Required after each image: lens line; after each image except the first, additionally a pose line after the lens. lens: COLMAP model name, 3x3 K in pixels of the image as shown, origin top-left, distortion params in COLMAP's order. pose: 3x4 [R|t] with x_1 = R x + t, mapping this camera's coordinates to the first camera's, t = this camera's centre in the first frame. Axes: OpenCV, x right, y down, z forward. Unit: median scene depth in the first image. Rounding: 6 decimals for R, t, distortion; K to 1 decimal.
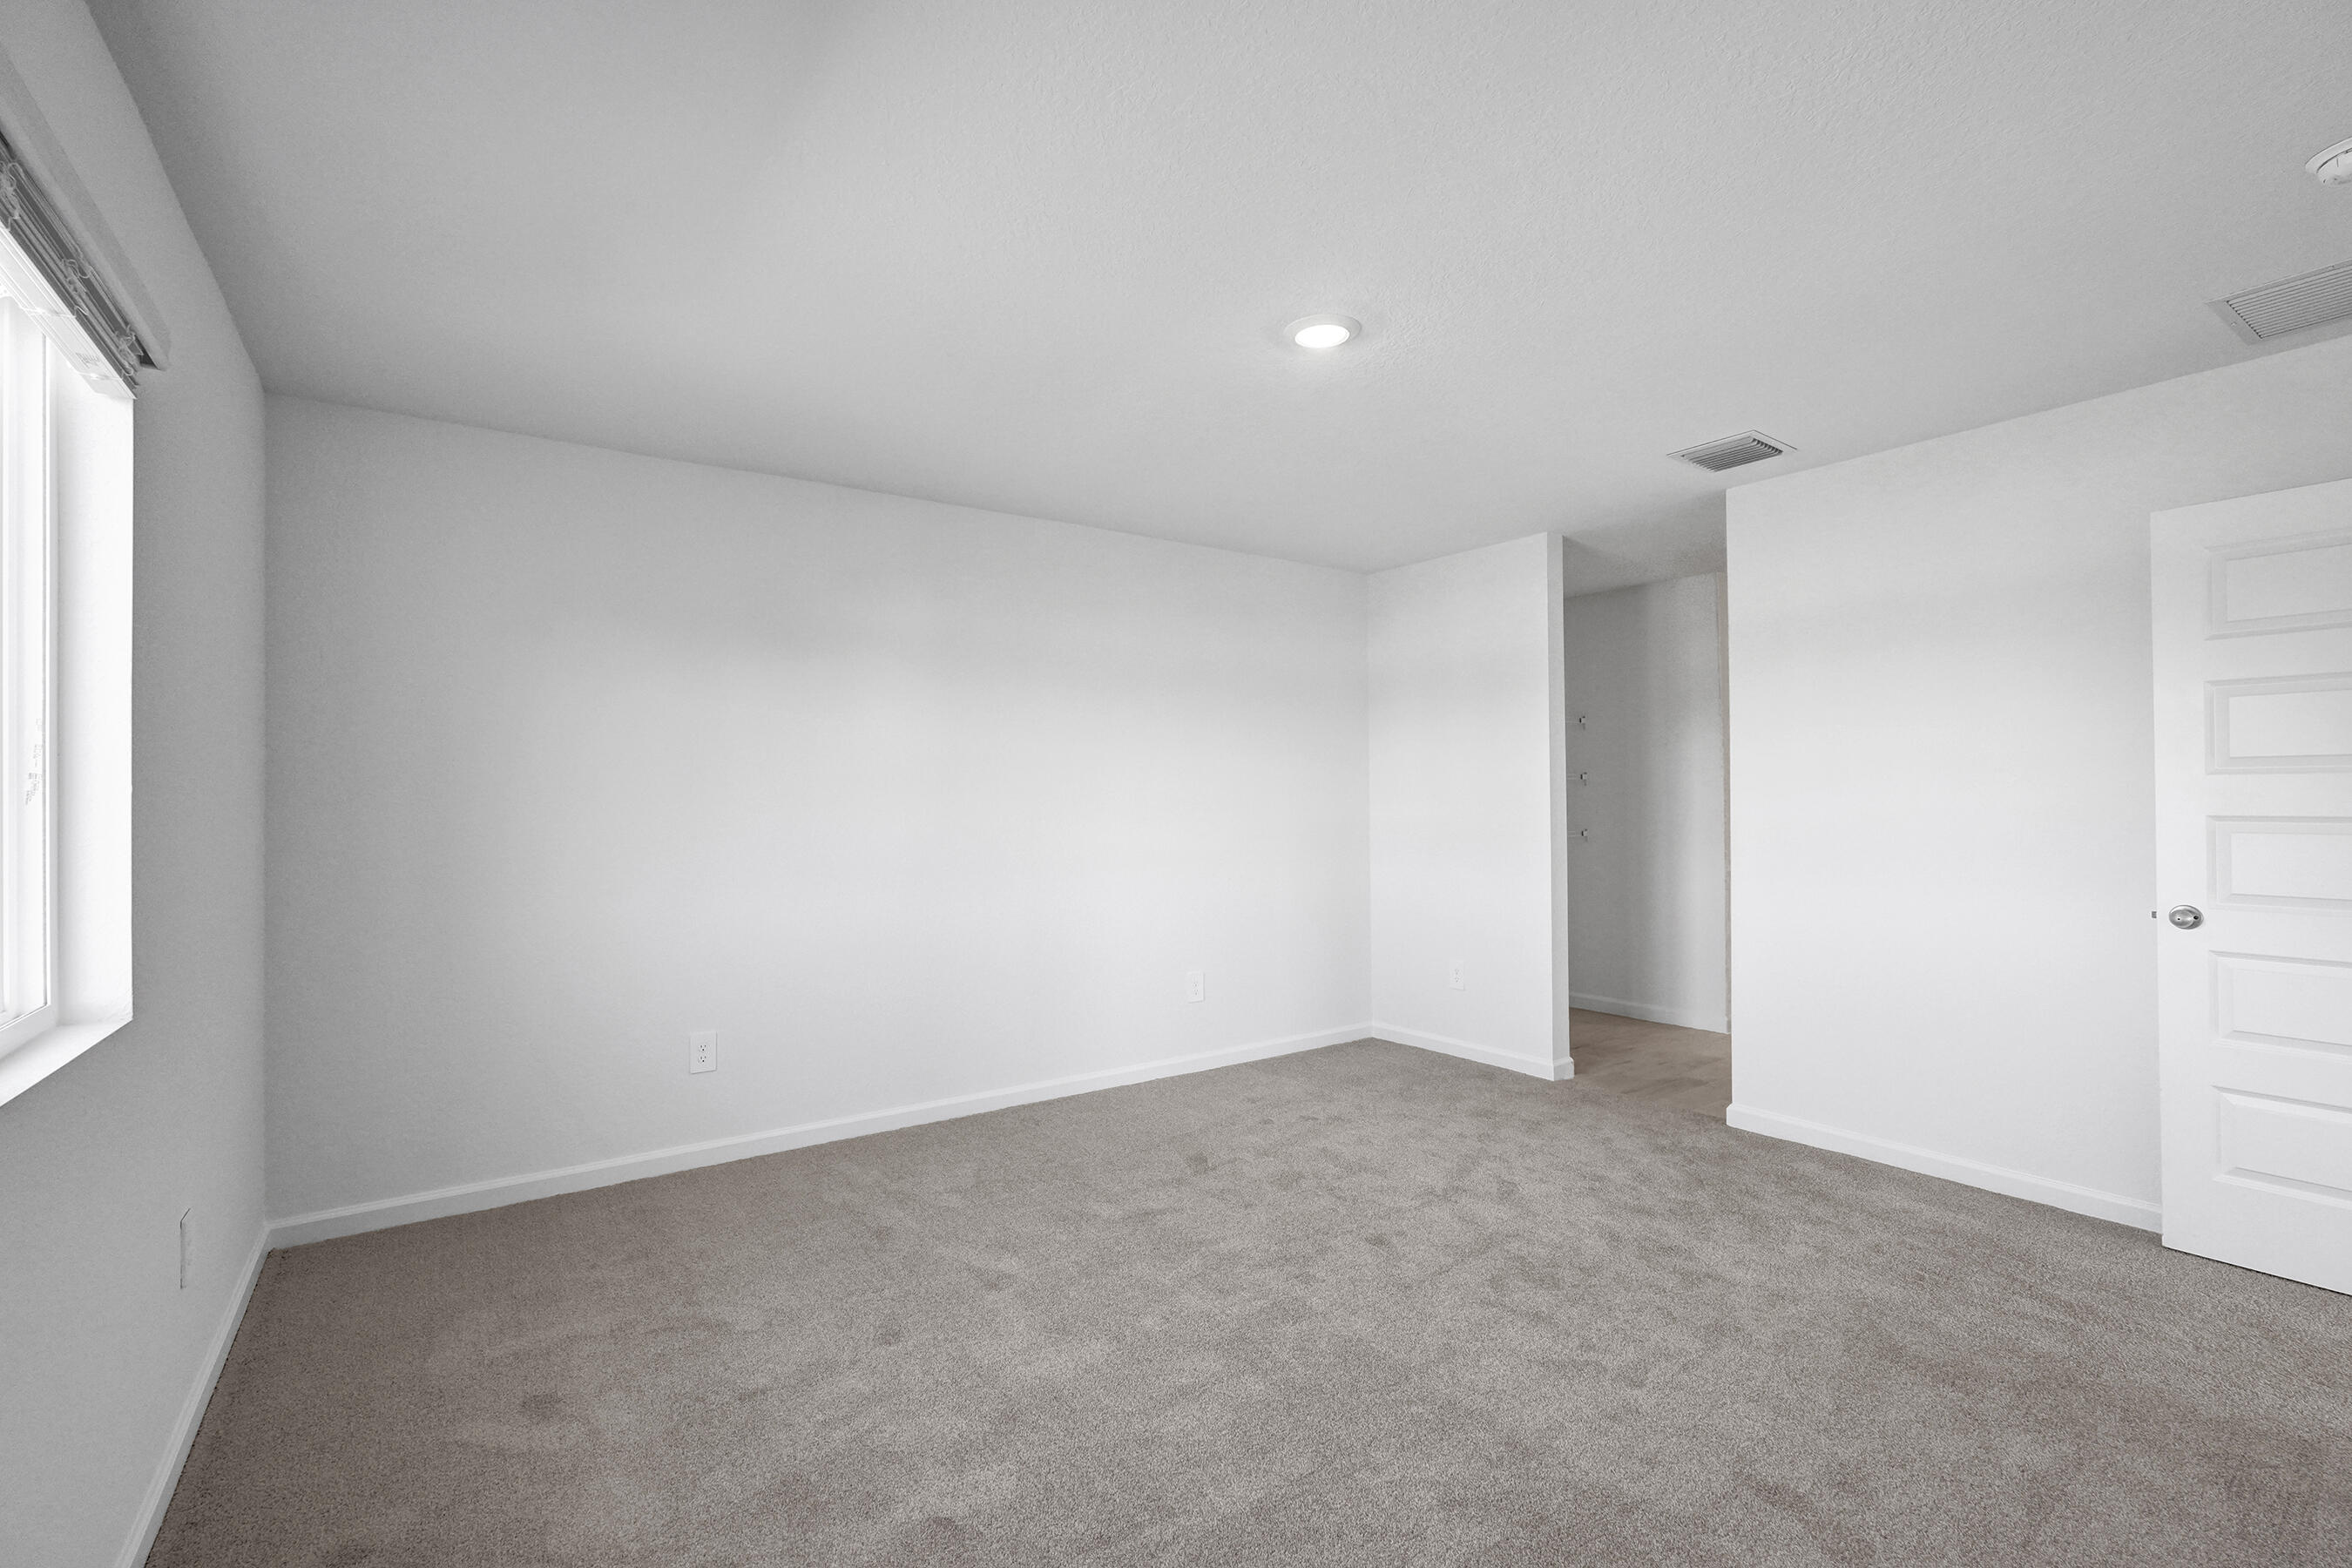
lens RADIAL K [[1040.5, 0, 1176.0], [0, 1040.5, 784.0], [0, 0, 1]] dist [0.001080, -0.000058]
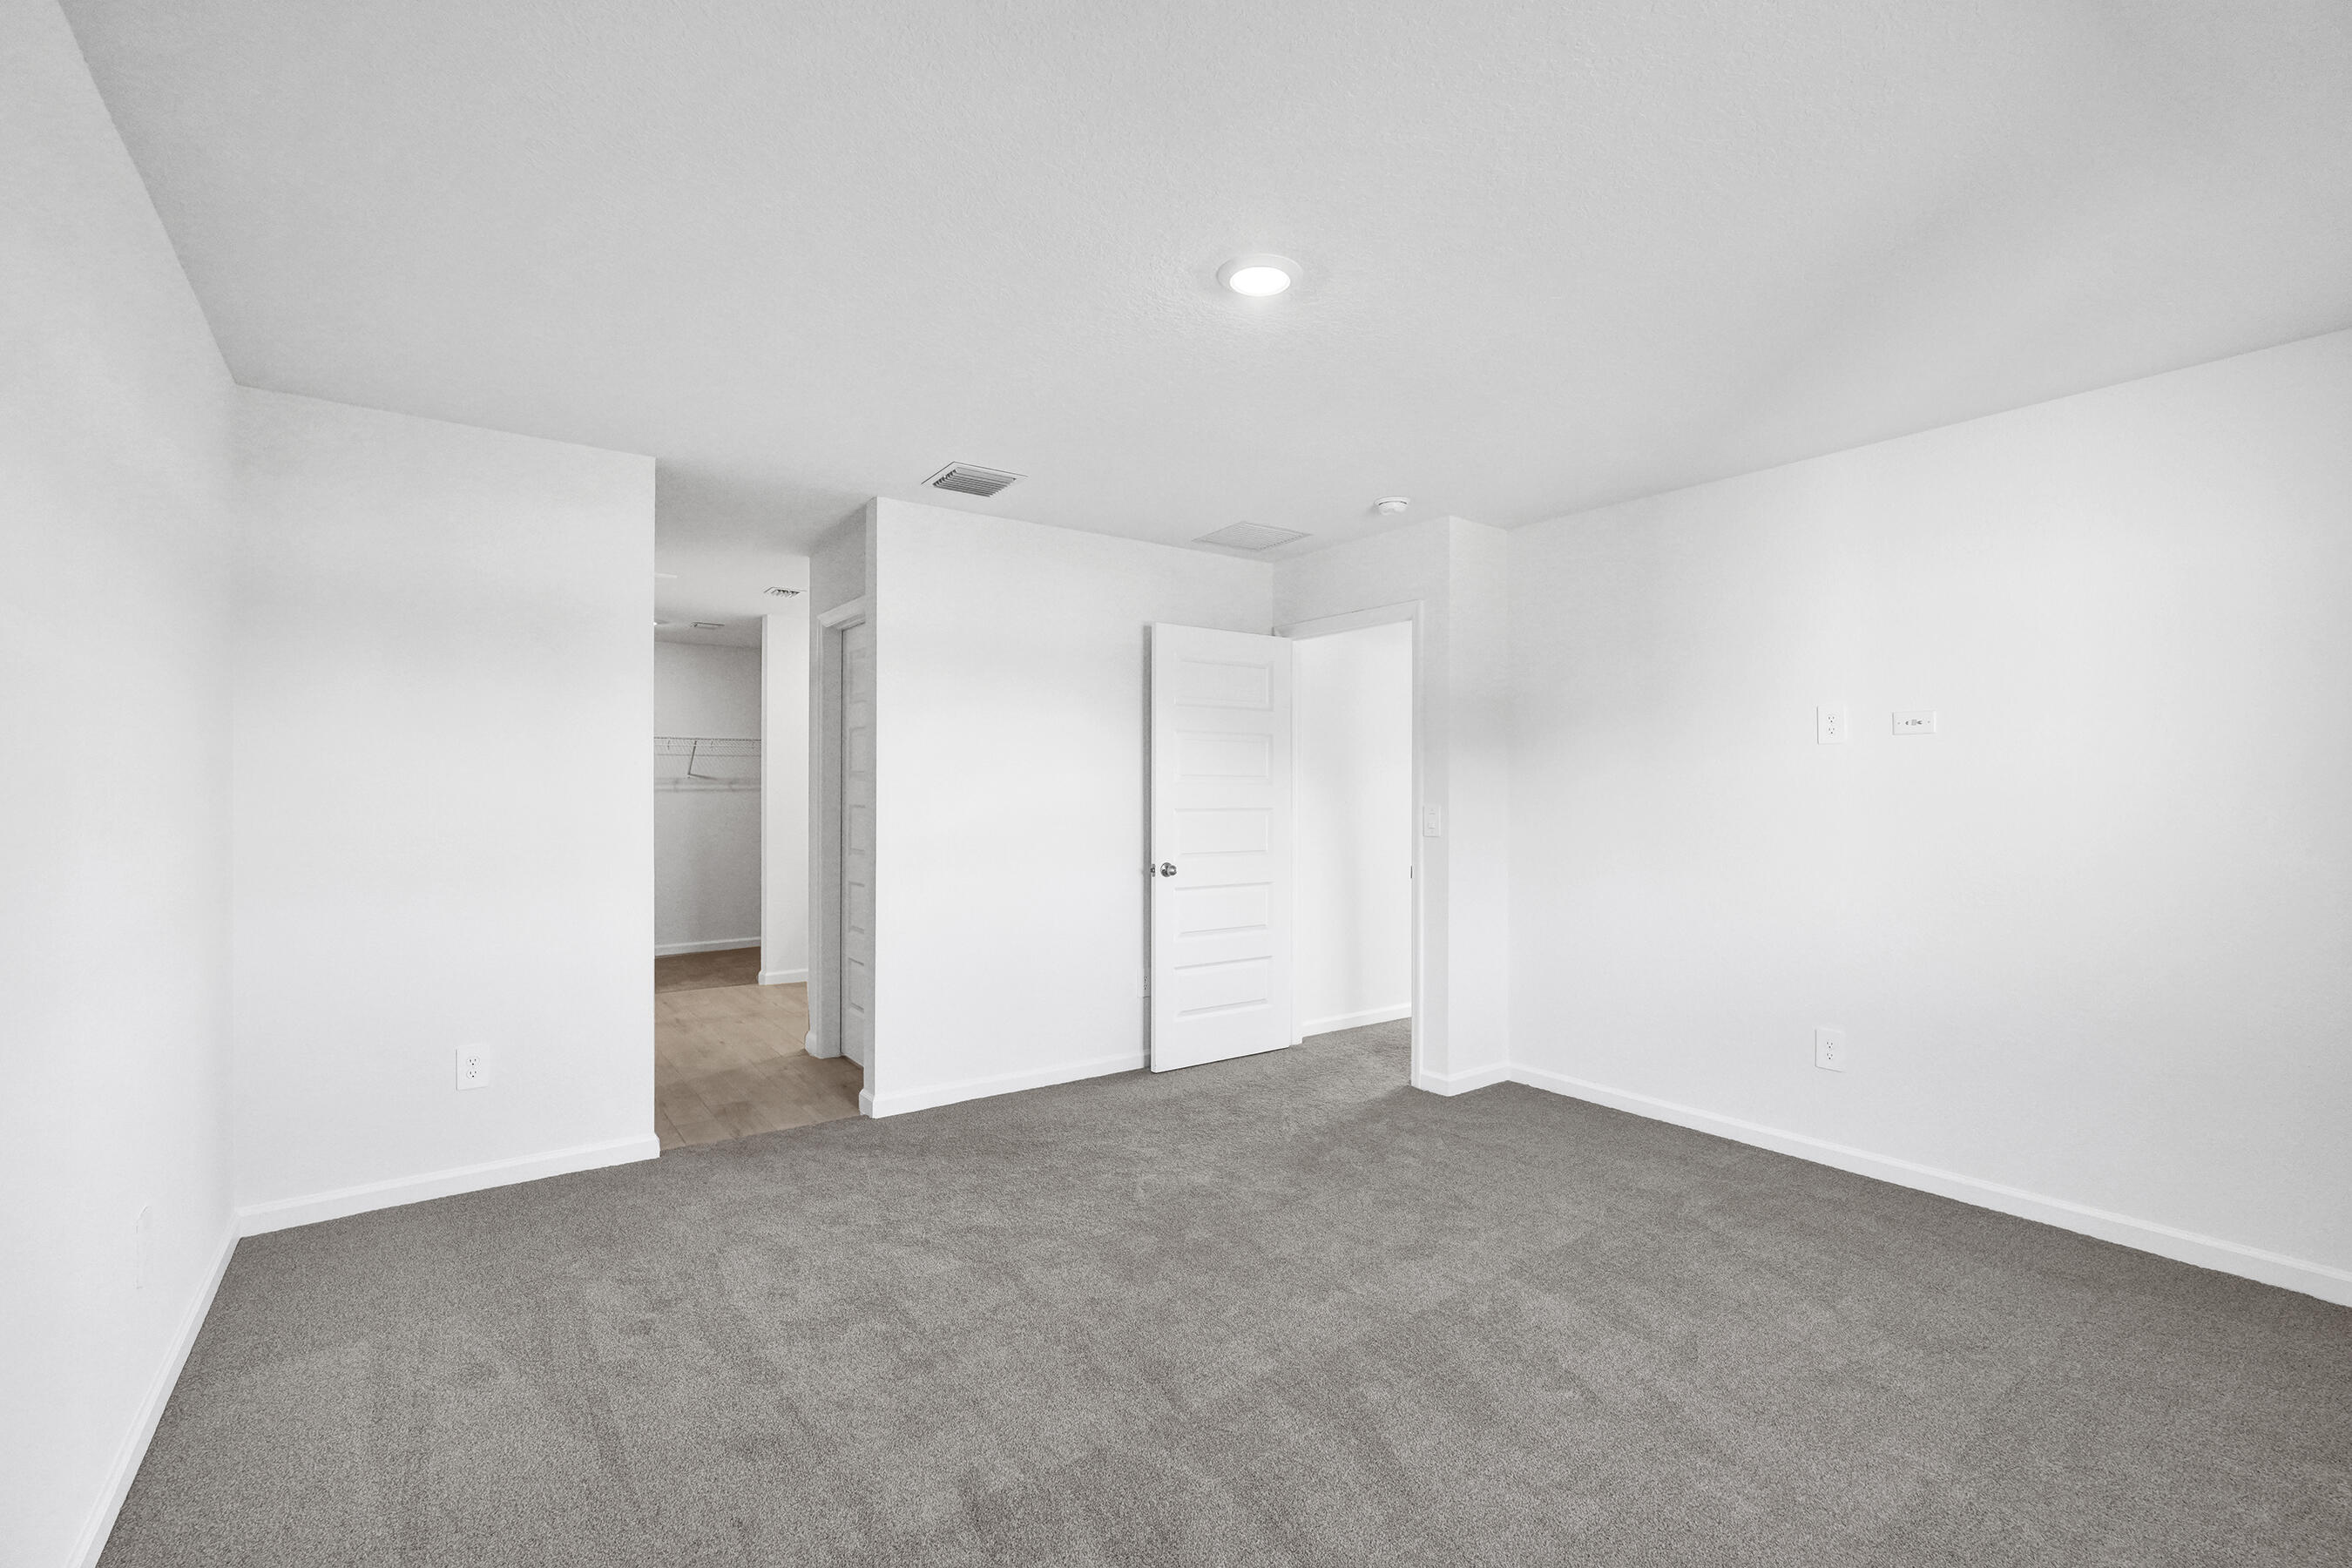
lens RADIAL K [[1040.5, 0, 1176.0], [0, 1040.5, 784.0], [0, 0, 1]] dist [0.001080, -0.000058]
pose [[-0.013674, 0.009727, 0.999859, -0.593363], [-0.020354, 0.999743, -0.010004, 0.005487], [-0.999699, -0.020488, -0.013472, 0.855744]]
